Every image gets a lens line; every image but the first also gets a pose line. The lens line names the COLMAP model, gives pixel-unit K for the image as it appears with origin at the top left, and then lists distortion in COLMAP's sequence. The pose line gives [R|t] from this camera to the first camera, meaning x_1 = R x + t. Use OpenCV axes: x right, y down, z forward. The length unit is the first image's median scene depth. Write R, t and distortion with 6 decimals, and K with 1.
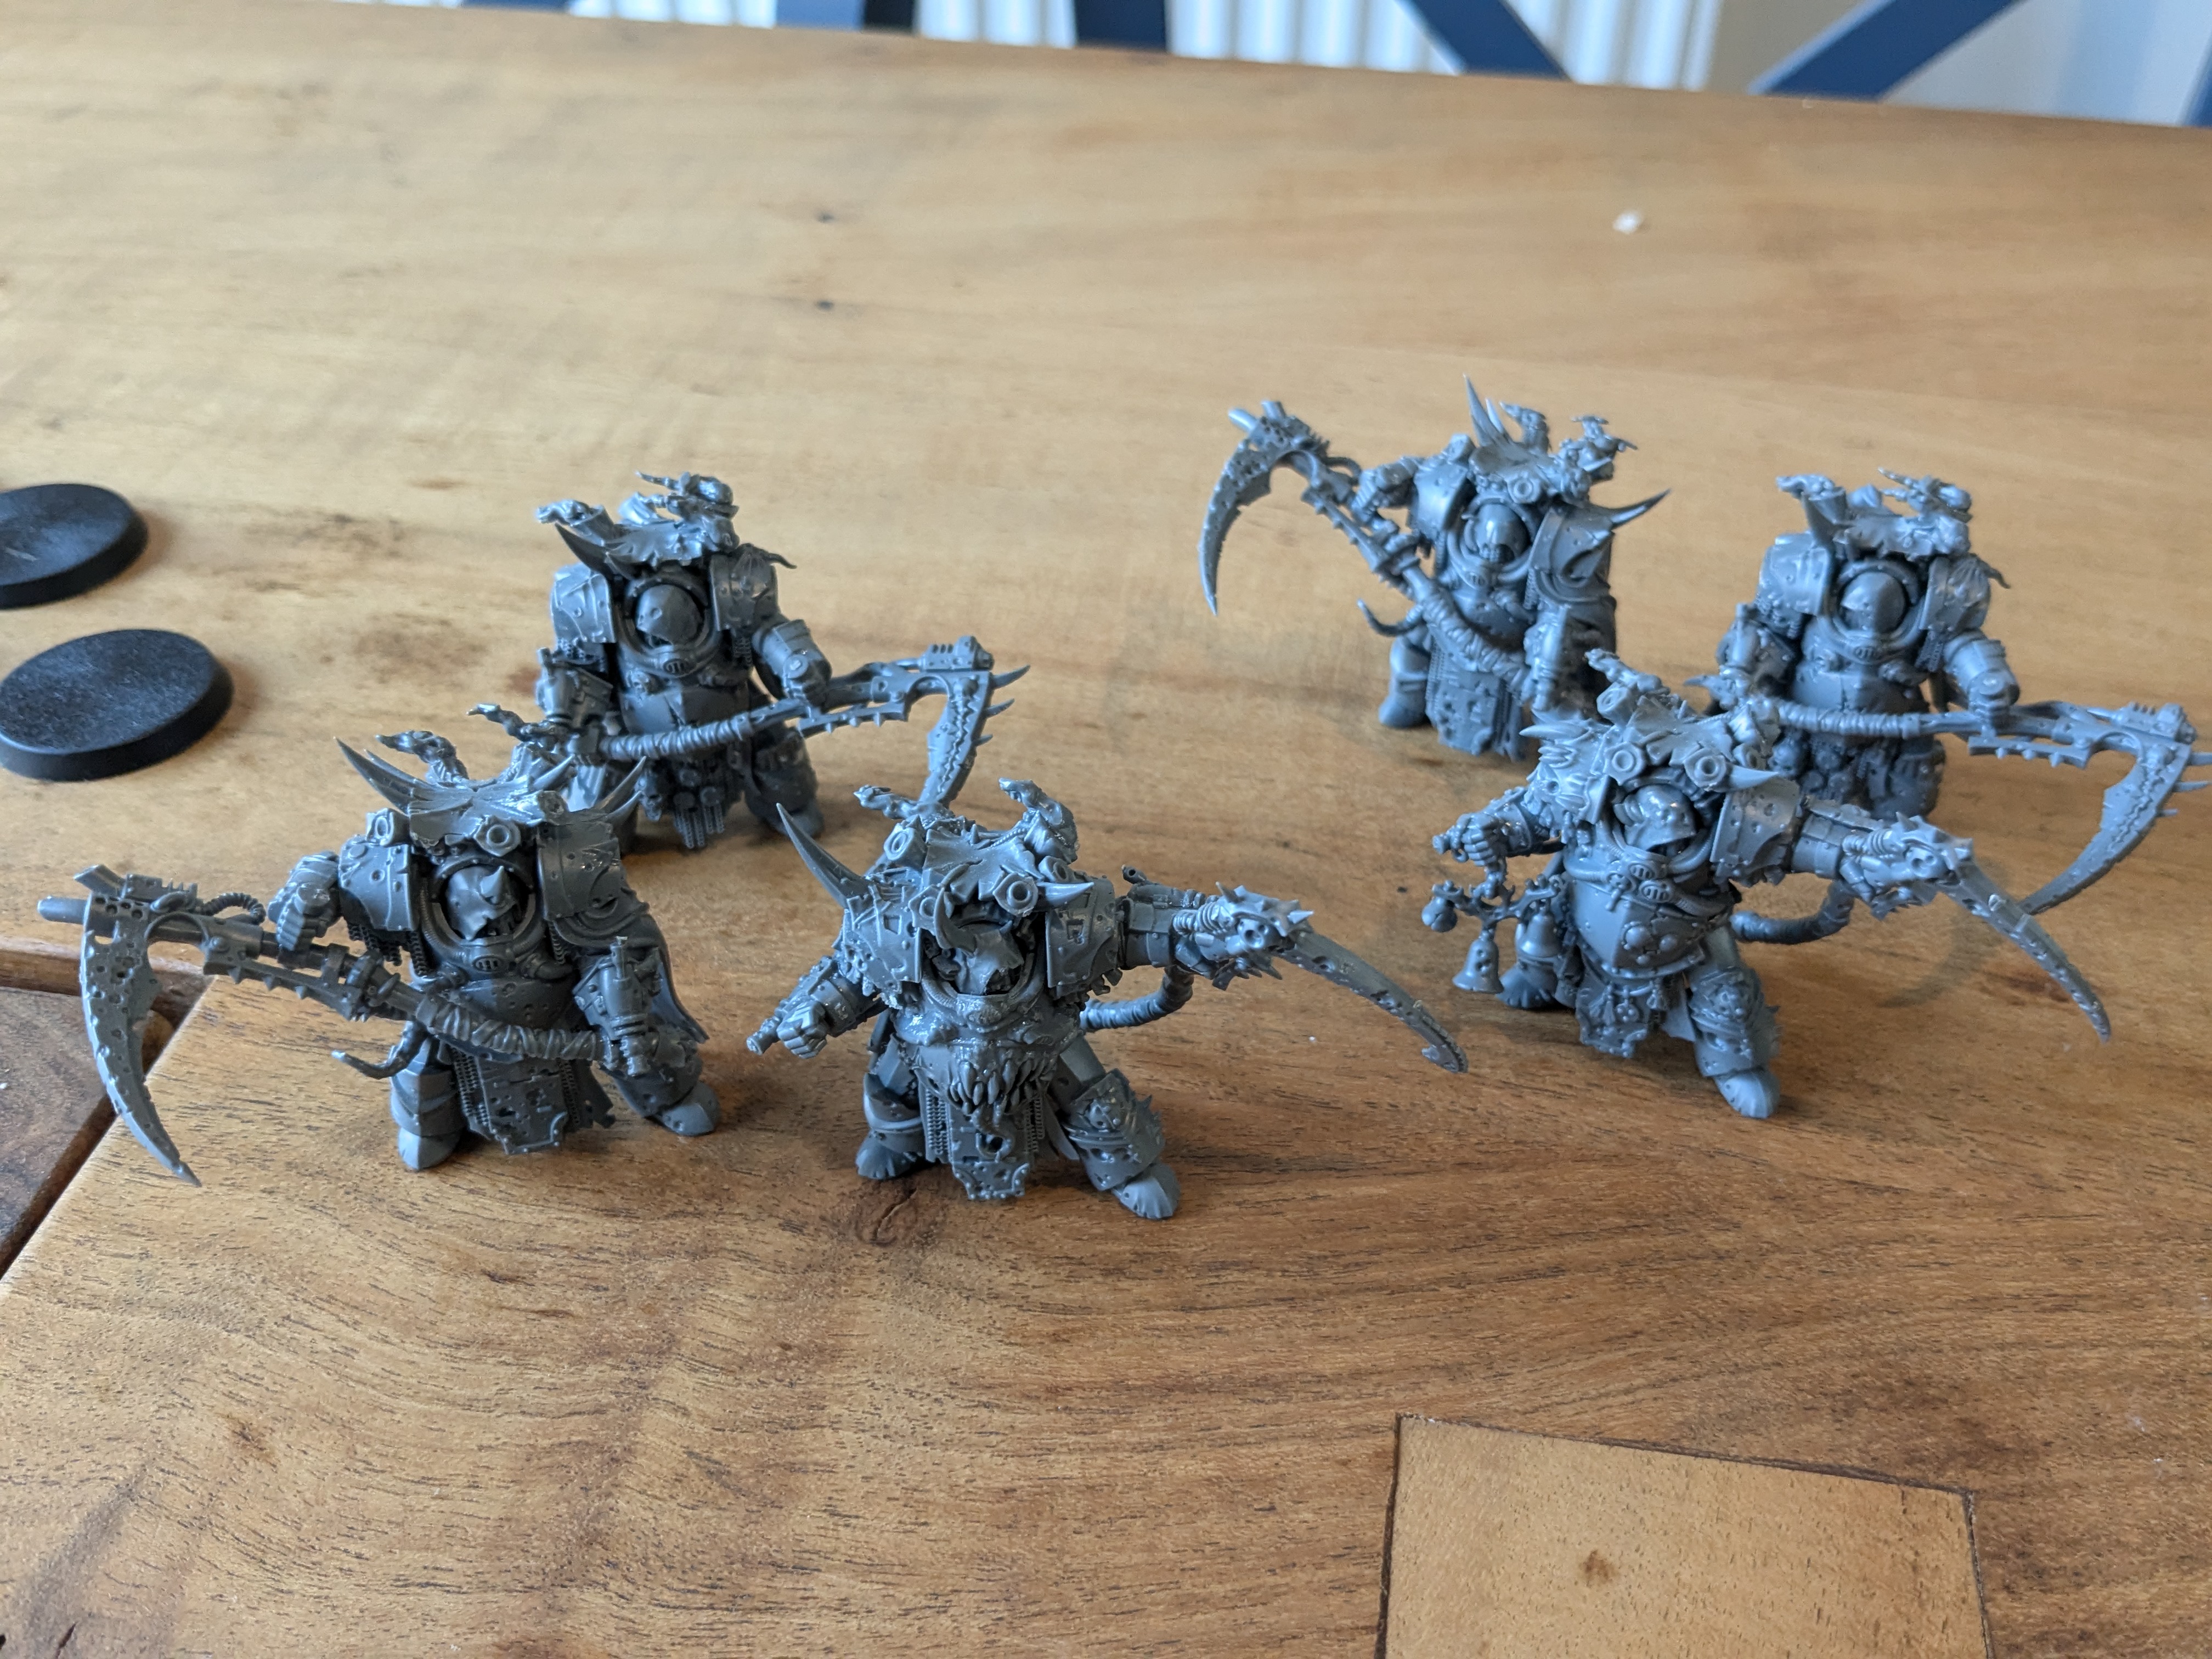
lens RADIAL K [[1748.2, 0, 1227.5], [0, 1748.2, 832.0], [0, 0, 1]] dist [0.028132, -0.116420]
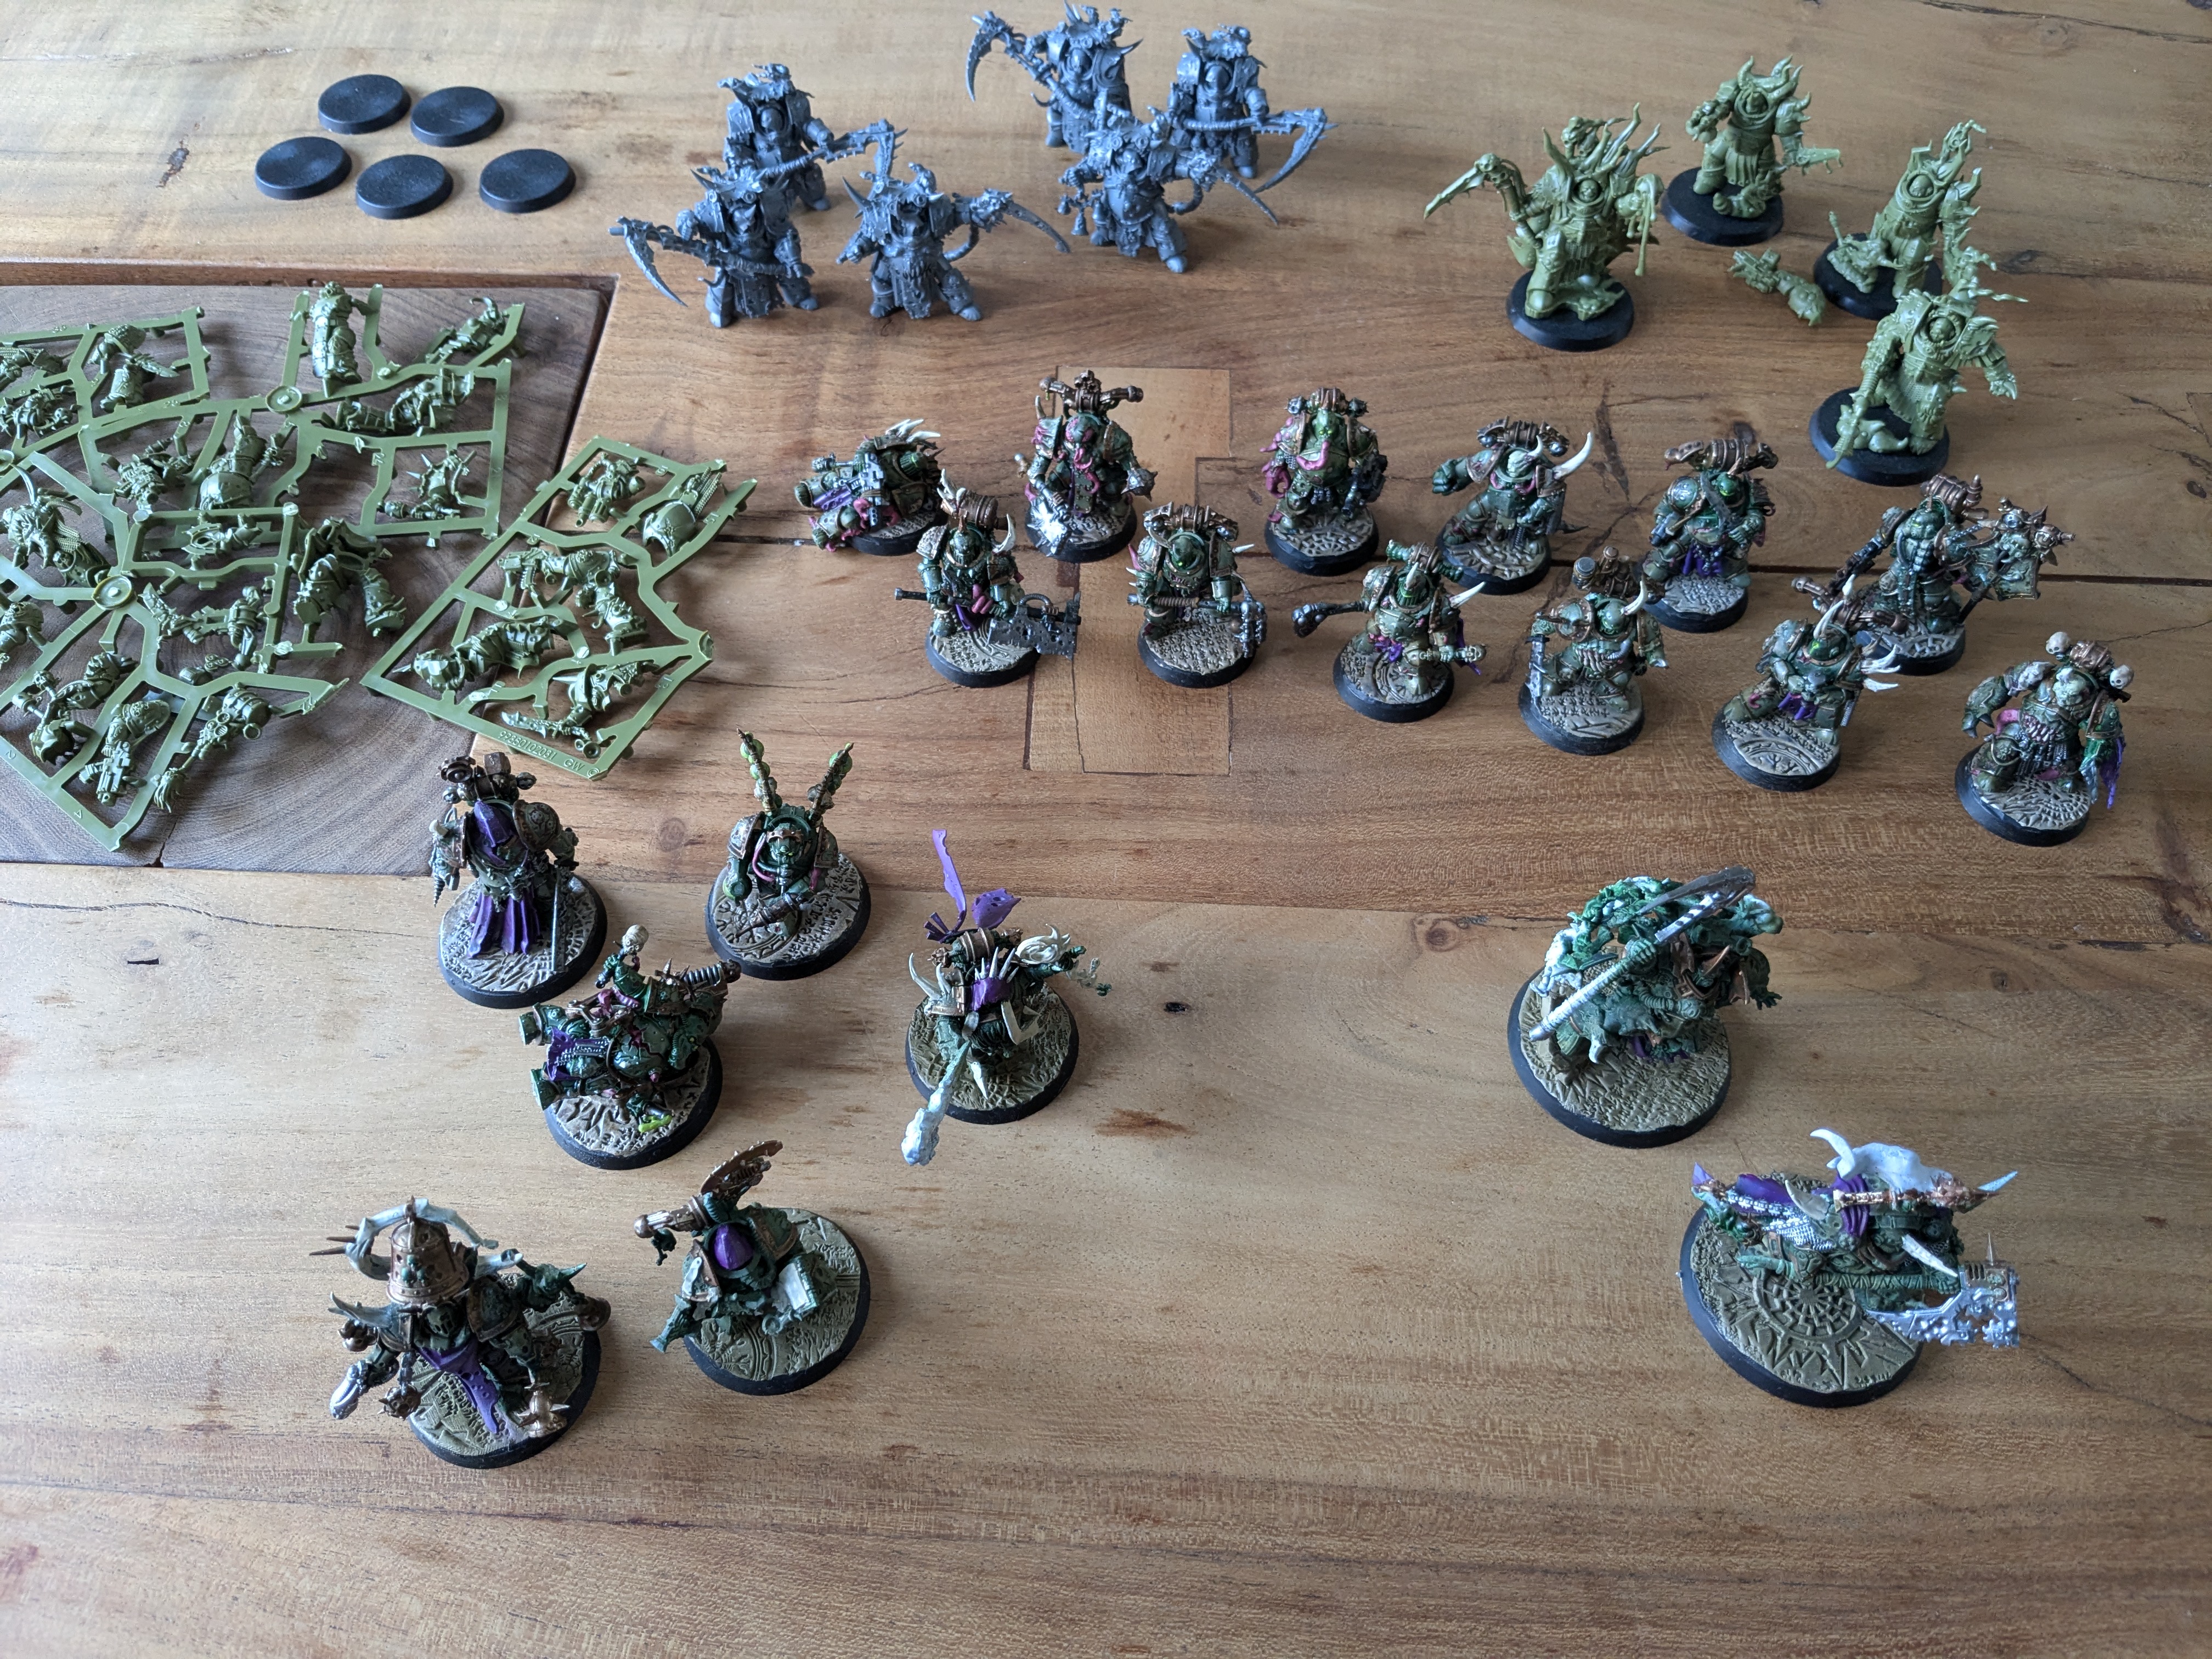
lens RADIAL K [[1746.4, 0, 1106.0], [0, 1746.4, 829.5], [0, 0, 1]] dist [0.003954, -0.074760]
pose [[0.995404, -0.092659, 0.024172, 0.027013], [0.083341, 0.962573, 0.257889, 0.287092], [-0.047163, -0.254690, 0.965872, -1.950491]]
